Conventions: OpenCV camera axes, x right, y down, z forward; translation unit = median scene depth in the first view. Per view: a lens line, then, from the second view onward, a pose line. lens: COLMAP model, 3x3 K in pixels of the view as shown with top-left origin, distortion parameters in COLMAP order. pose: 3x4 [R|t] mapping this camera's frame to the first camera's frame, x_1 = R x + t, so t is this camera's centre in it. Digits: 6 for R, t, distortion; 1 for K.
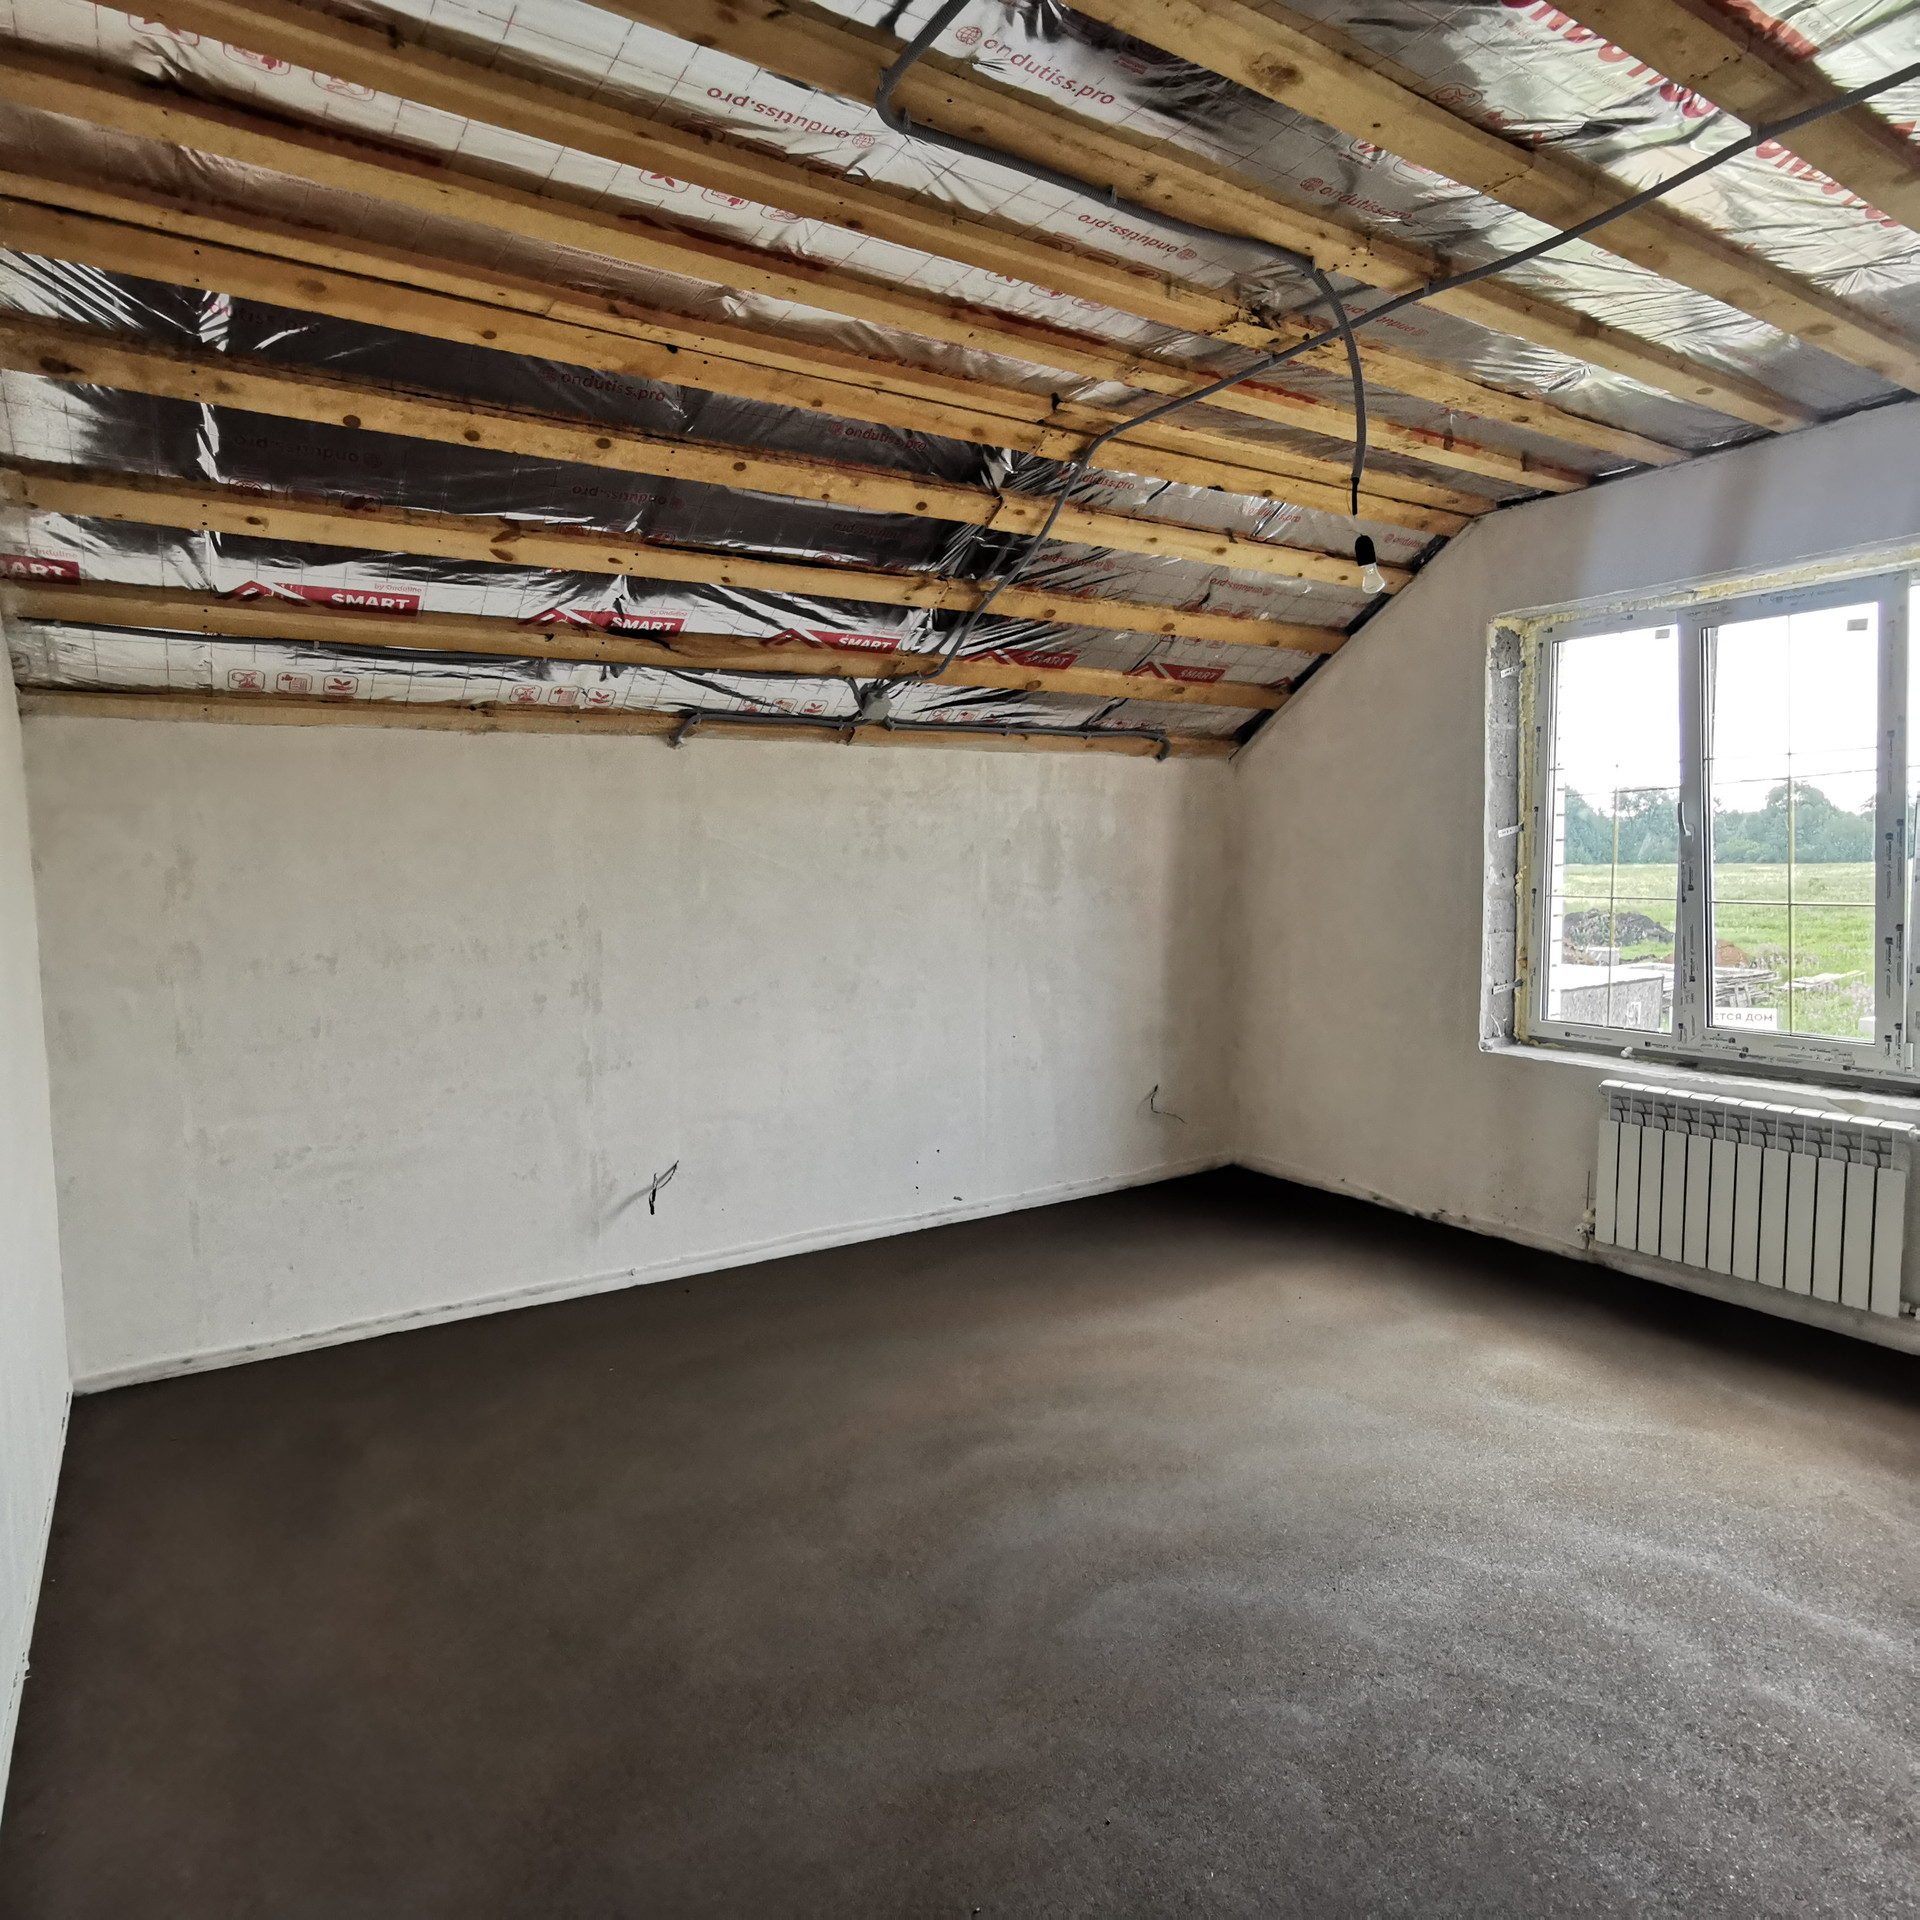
lens RADIAL K [[1319.7, 0, 960.0], [0, 1319.7, 960.0], [0, 0, 1]] dist [-0.005328, 0.075615]
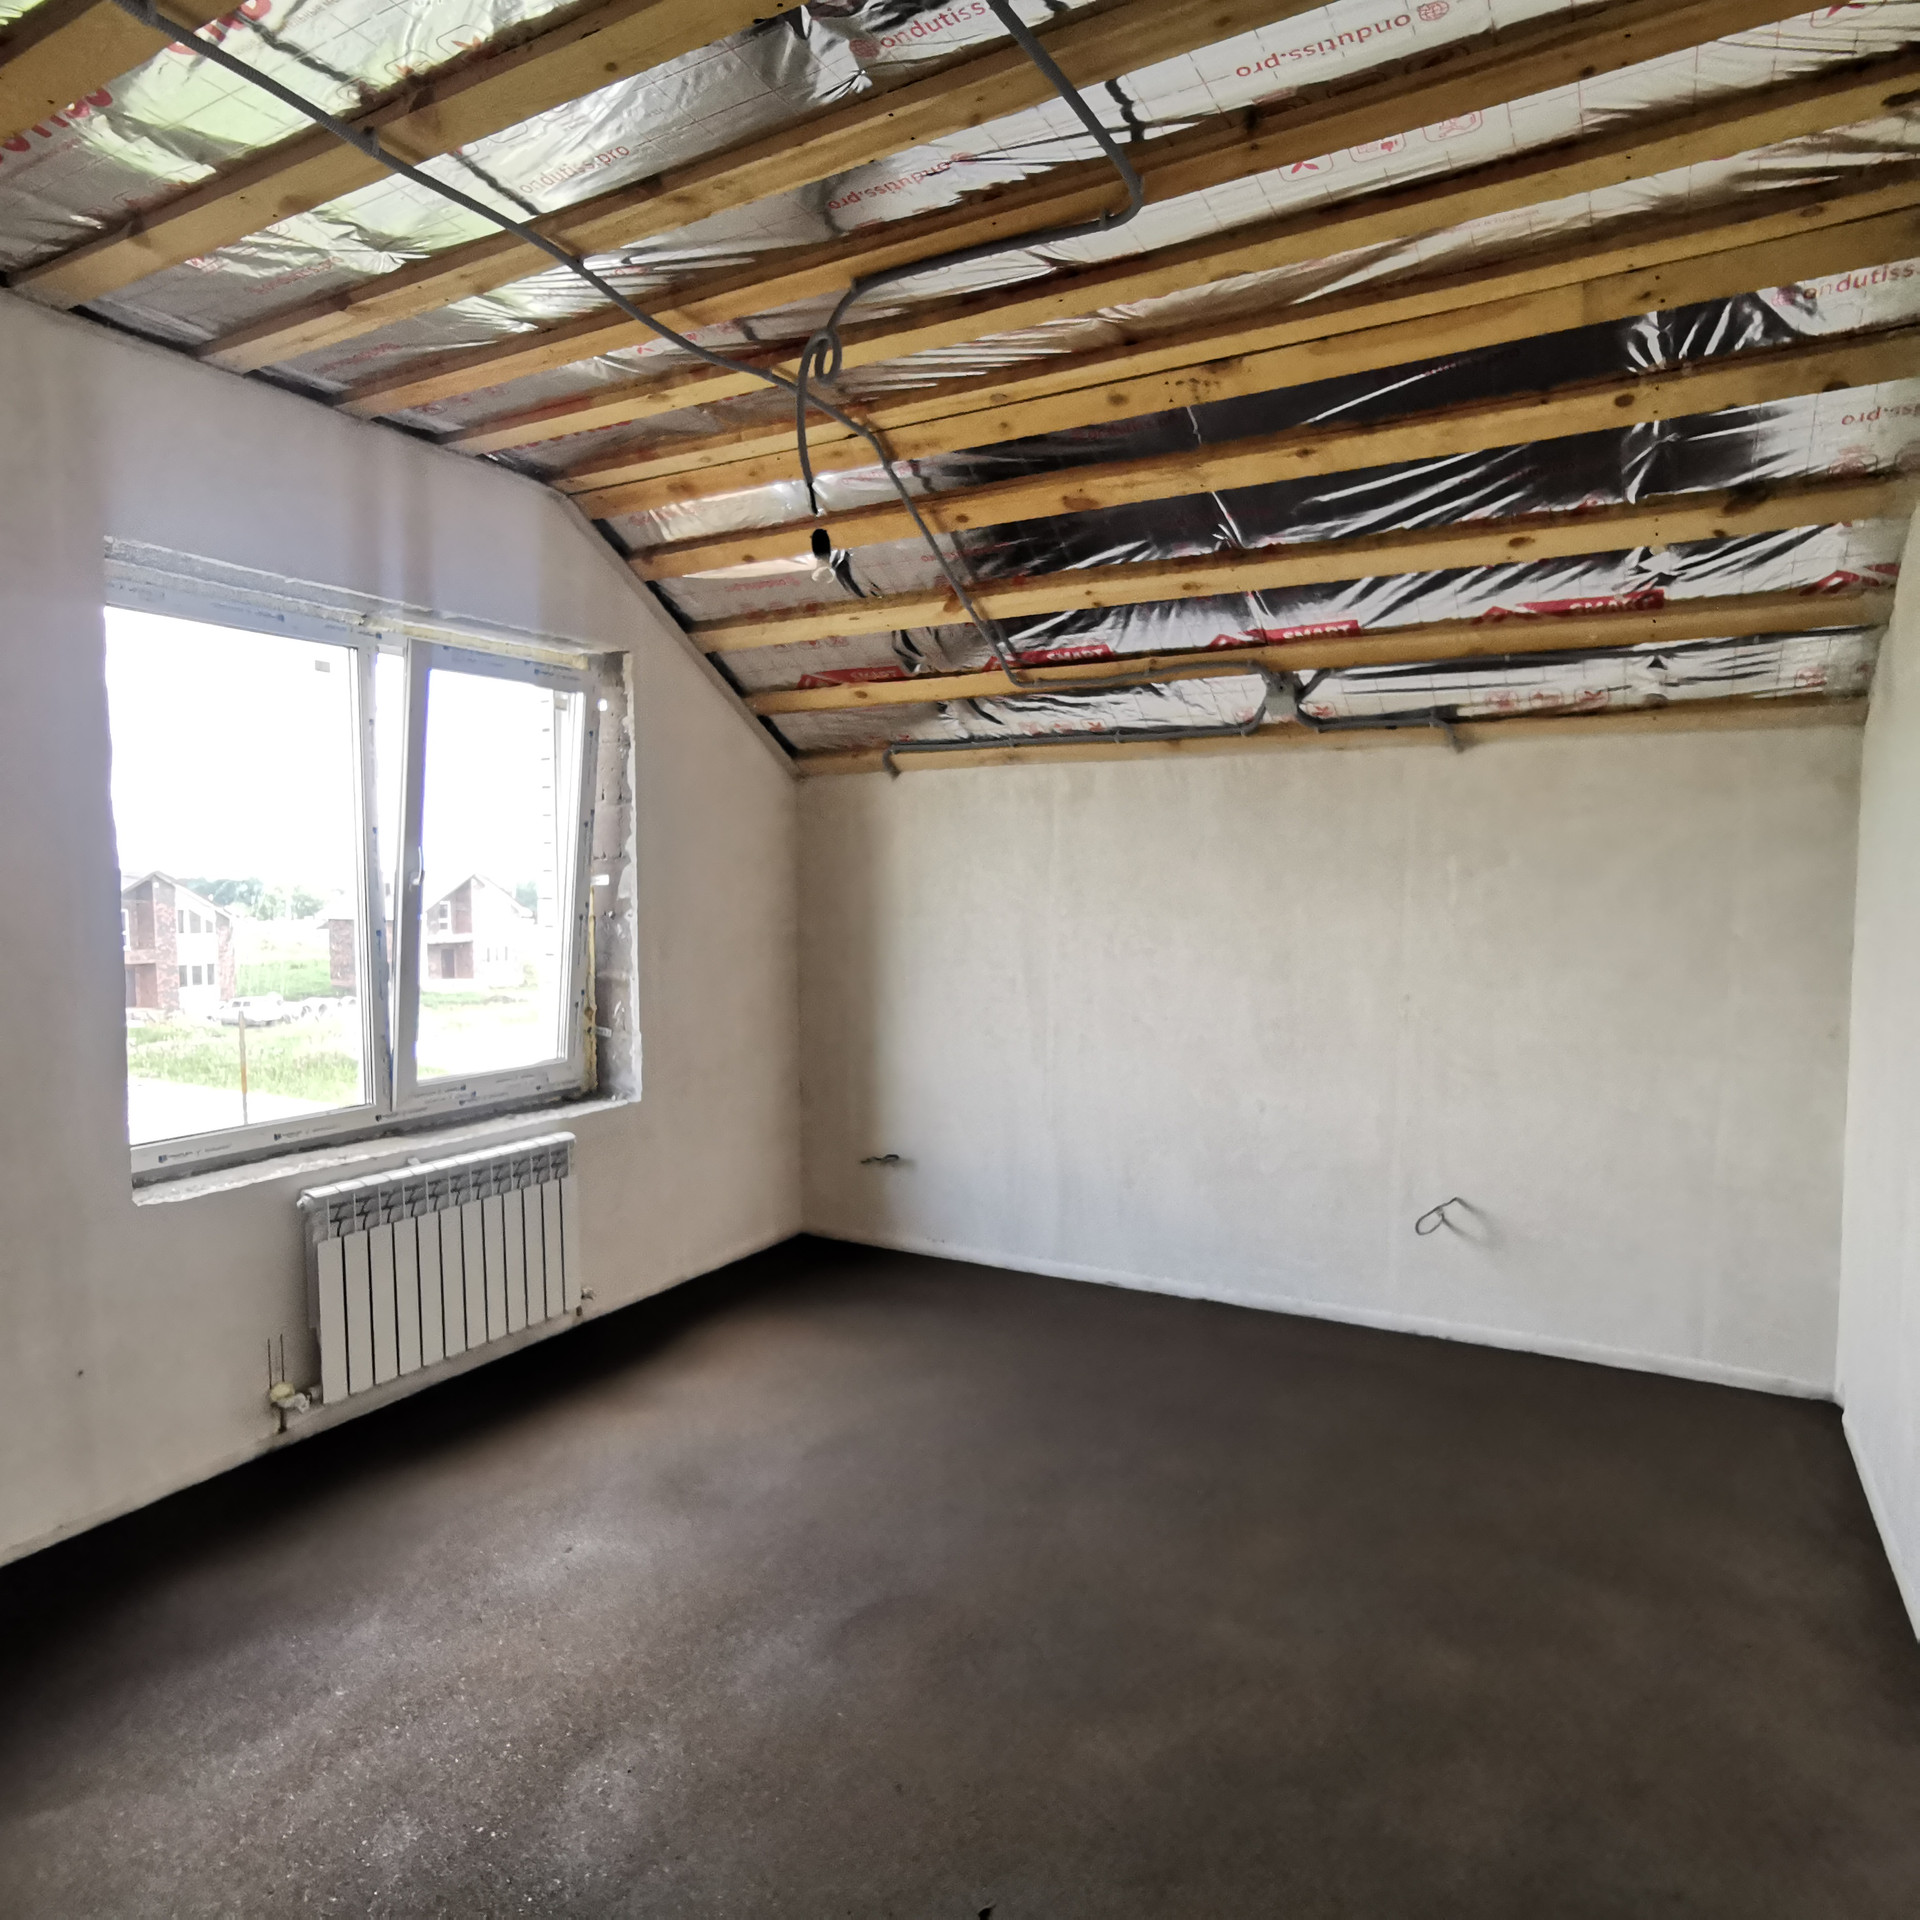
lens RADIAL K [[1314.8, 0, 946.2], [0, 1314.8, 963.1], [0, 0, 1]] dist [0.006294, 0.057128]
pose [[0.496547, 0.066780, -0.865437, 0.511632], [-0.070073, 0.996866, 0.036717, -0.033654], [0.865177, 0.042412, 0.499670, 0.321920]]
